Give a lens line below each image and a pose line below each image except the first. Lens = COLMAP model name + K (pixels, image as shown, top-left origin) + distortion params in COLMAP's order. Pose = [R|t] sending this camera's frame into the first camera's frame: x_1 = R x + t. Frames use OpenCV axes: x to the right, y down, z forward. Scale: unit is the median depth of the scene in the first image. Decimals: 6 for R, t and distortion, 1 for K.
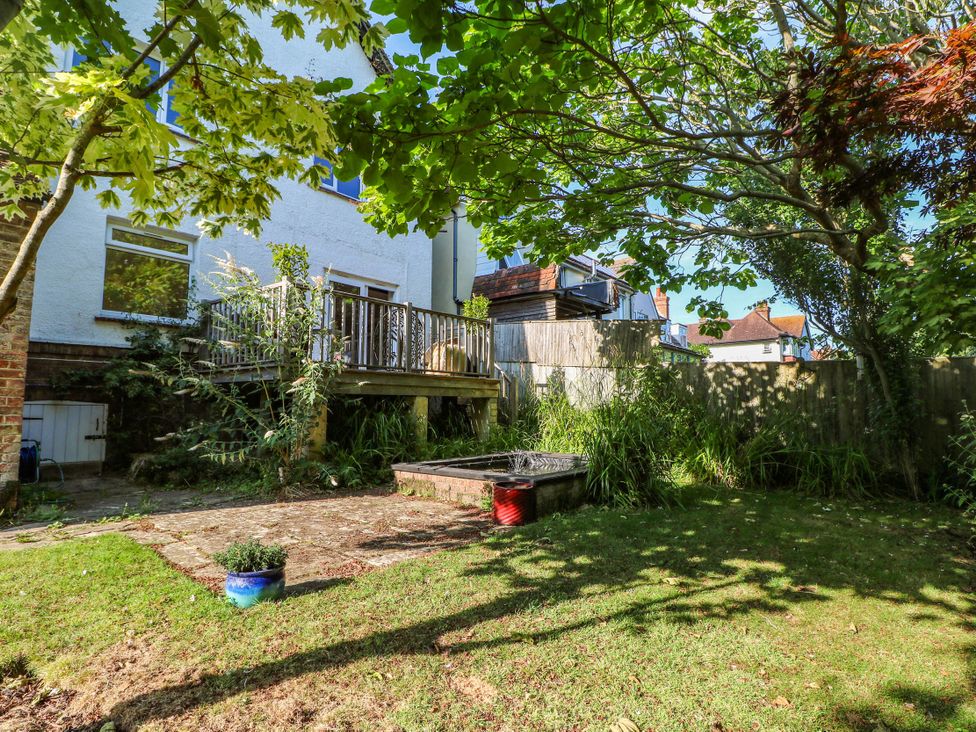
lens RADIAL K [[513.5, 0, 484.5], [0, 513.5, 362.0], [0, 0, 1]] dist [0.000775, -0.016670]
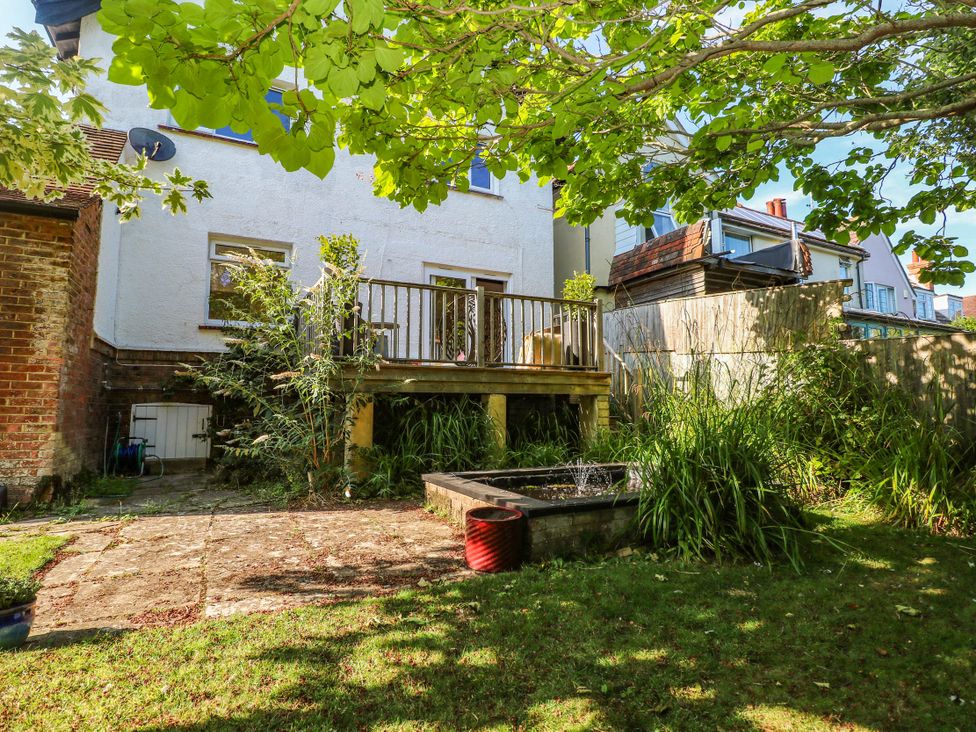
lens RADIAL K [[513.5, 0, 484.5], [0, 513.5, 362.0], [0, 0, 1]] dist [0.000775, -0.016670]
pose [[0.917219, -0.039284, -0.396441, 0.186087], [0.038631, 0.999207, -0.009633, 0.018795], [0.396505, -0.006479, 0.918010, 0.186889]]
